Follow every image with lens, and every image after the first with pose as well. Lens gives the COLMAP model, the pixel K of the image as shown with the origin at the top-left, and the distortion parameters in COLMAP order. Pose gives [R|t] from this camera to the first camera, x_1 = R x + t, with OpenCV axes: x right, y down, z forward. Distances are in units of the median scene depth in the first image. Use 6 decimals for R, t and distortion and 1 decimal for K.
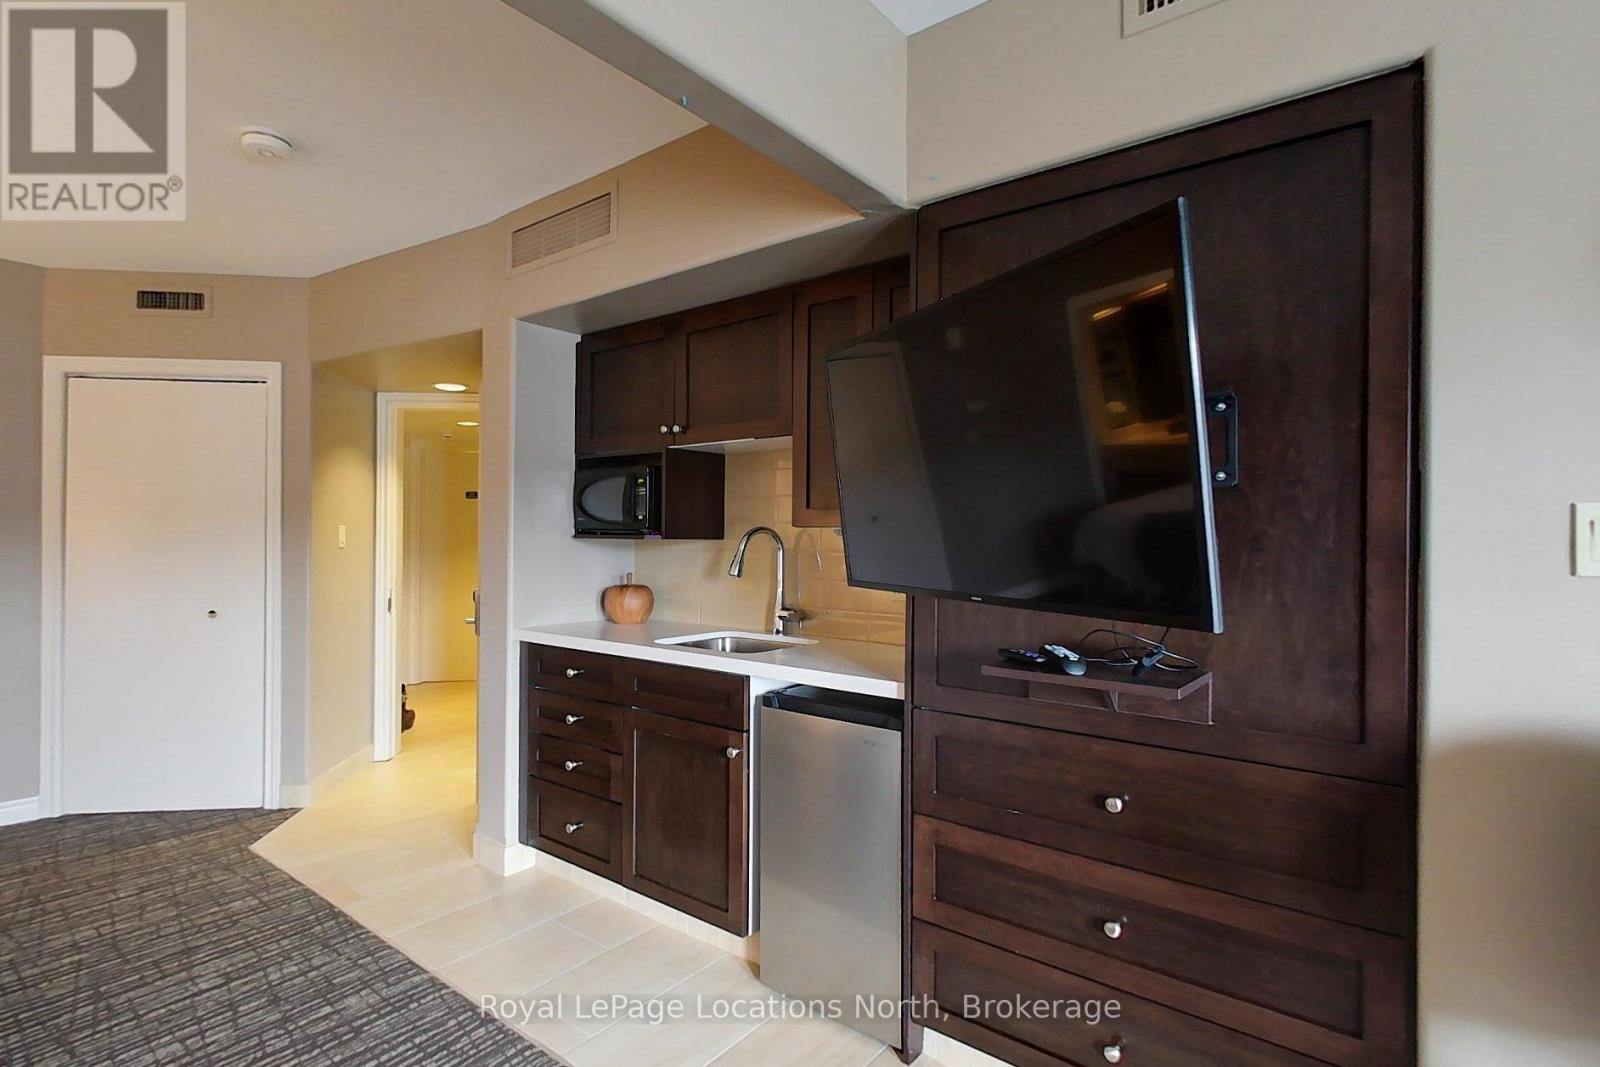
lens RADIAL K [[823.2, 0, 800.0], [0, 823.2, 533.5], [0, 0, 1]] dist [0.002446, -0.000021]
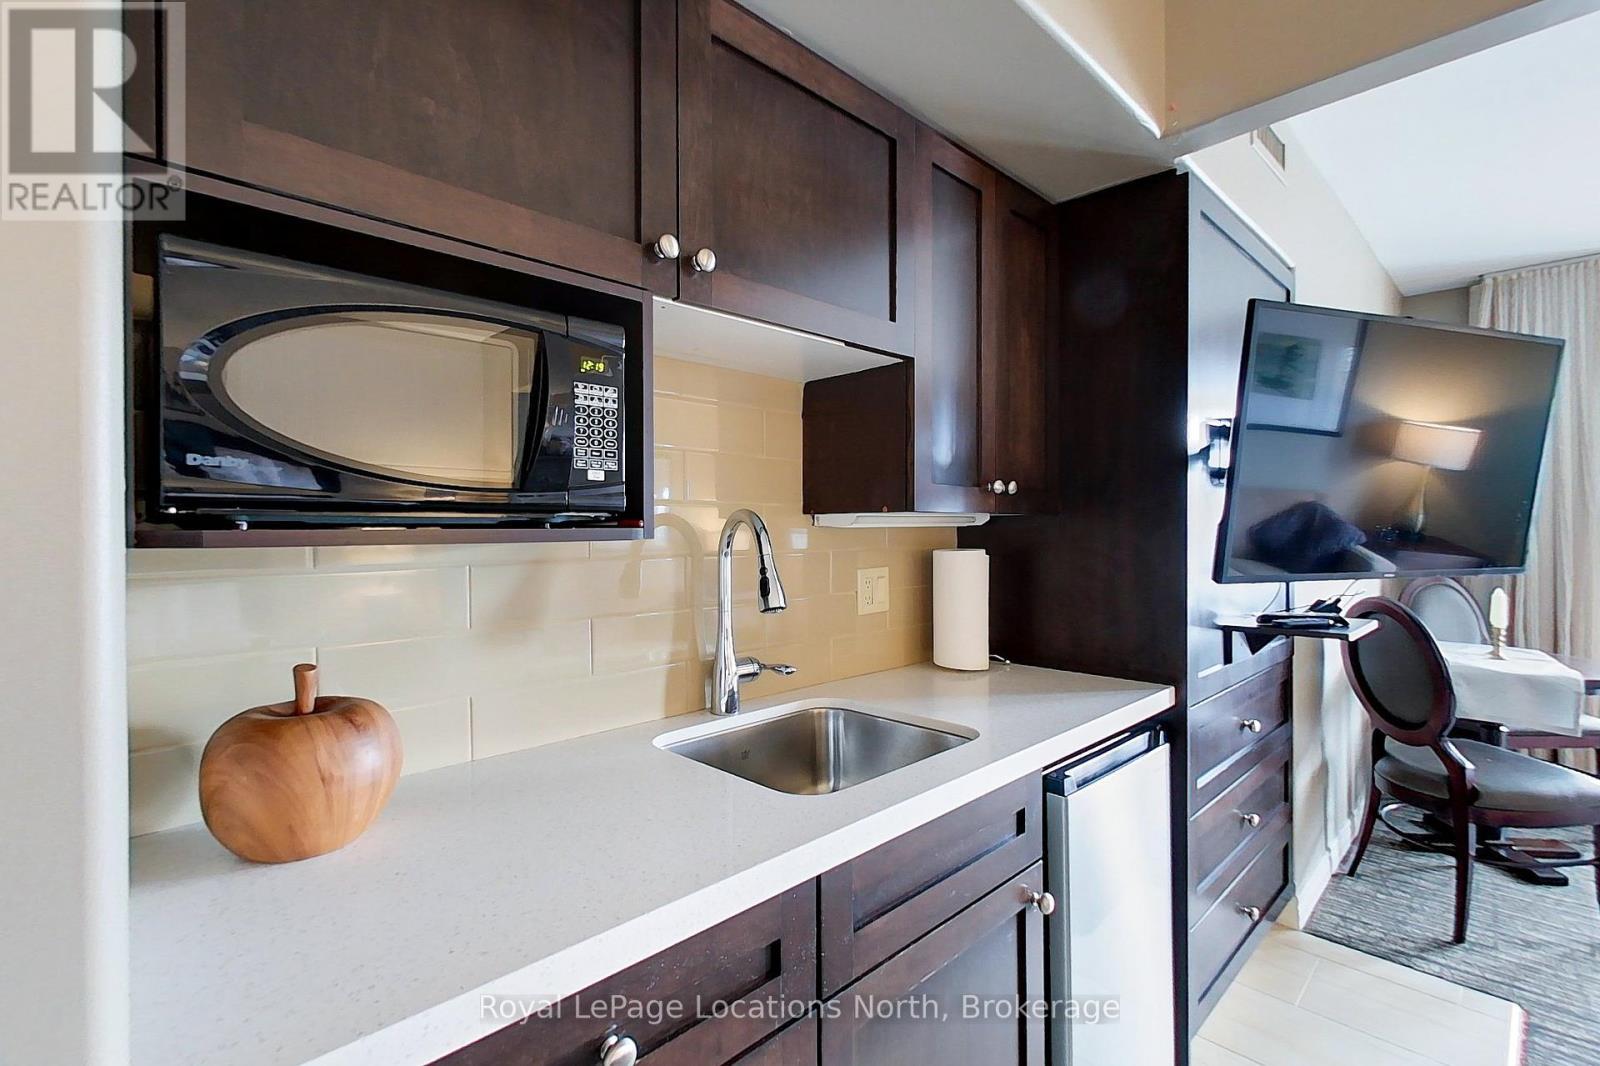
lens RADIAL K [[727.2, 0, 800.0], [0, 727.2, 533.0], [0, 0, 1]] dist [0.003729, -0.000080]
pose [[0.127936, -0.012000, 0.991710, -0.479504], [0.007129, 0.999912, 0.011180, 0.001282], [-0.991757, 0.005639, 0.128011, 0.880747]]
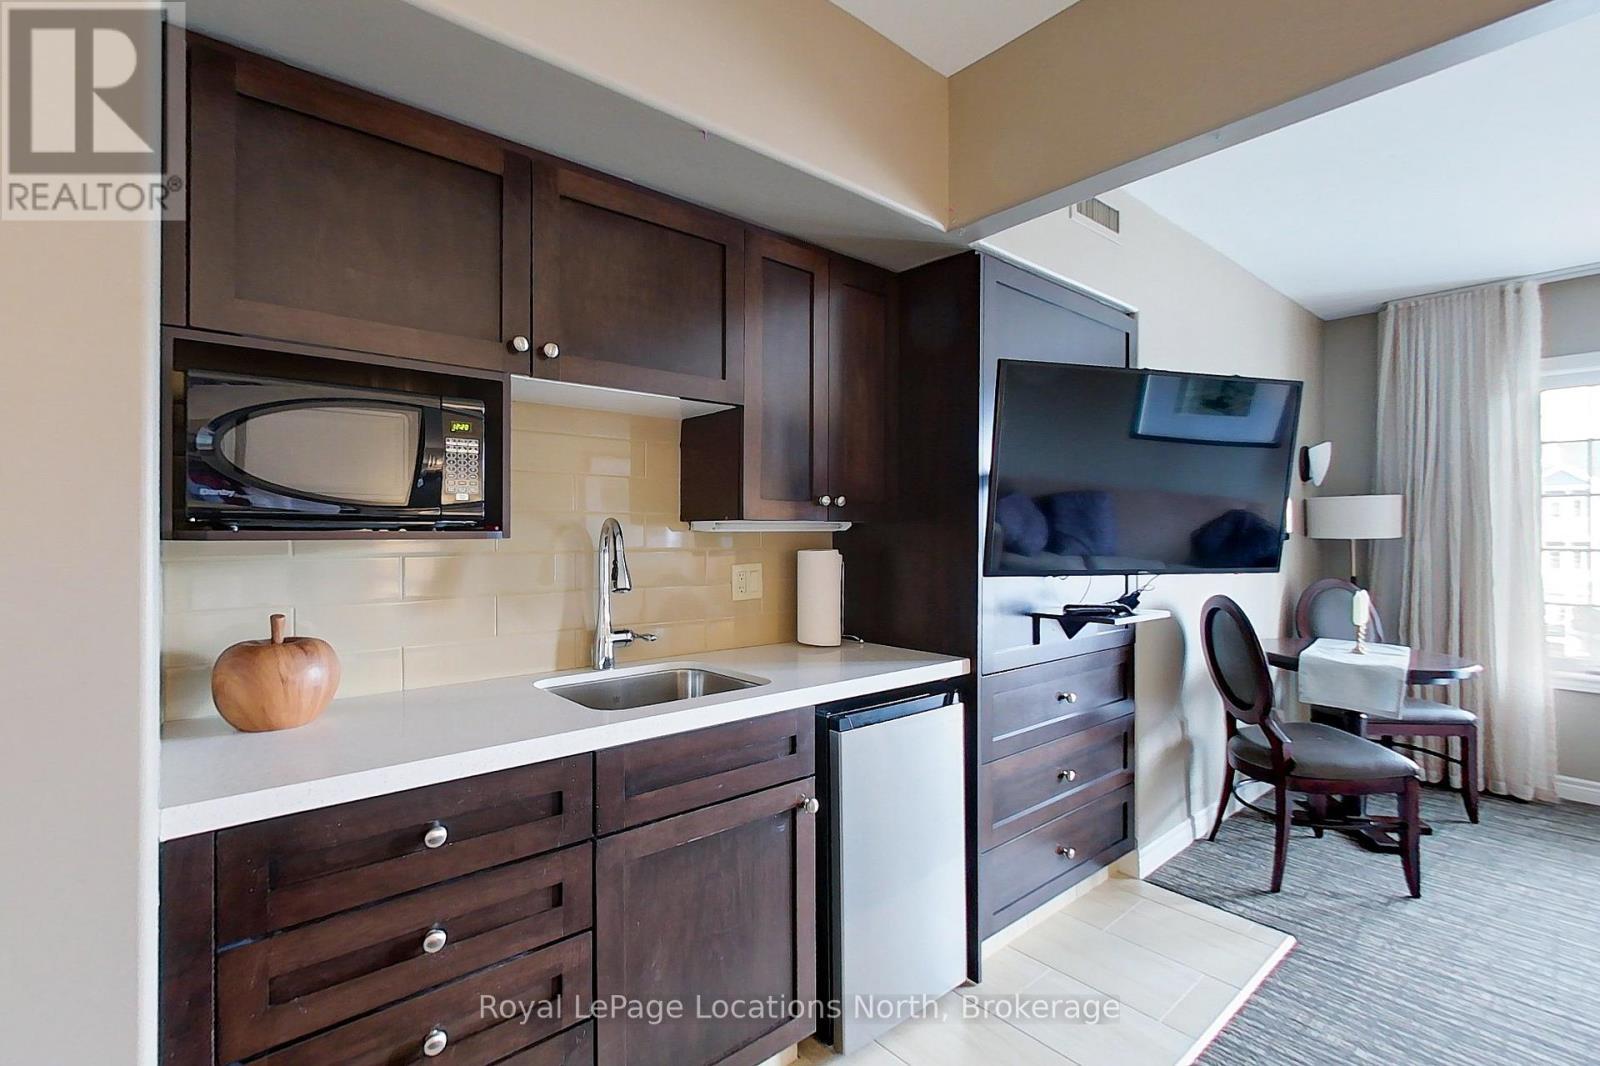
lens RADIAL K [[727.2, 0, 800.0], [0, 727.2, 533.0], [0, 0, 1]] dist [0.003729, -0.000080]
pose [[0.185579, -0.005300, 0.982615, -0.609547], [0.001599, 0.999986, 0.005092, 0.001307], [-0.982628, 0.000626, 0.185585, 0.704519]]
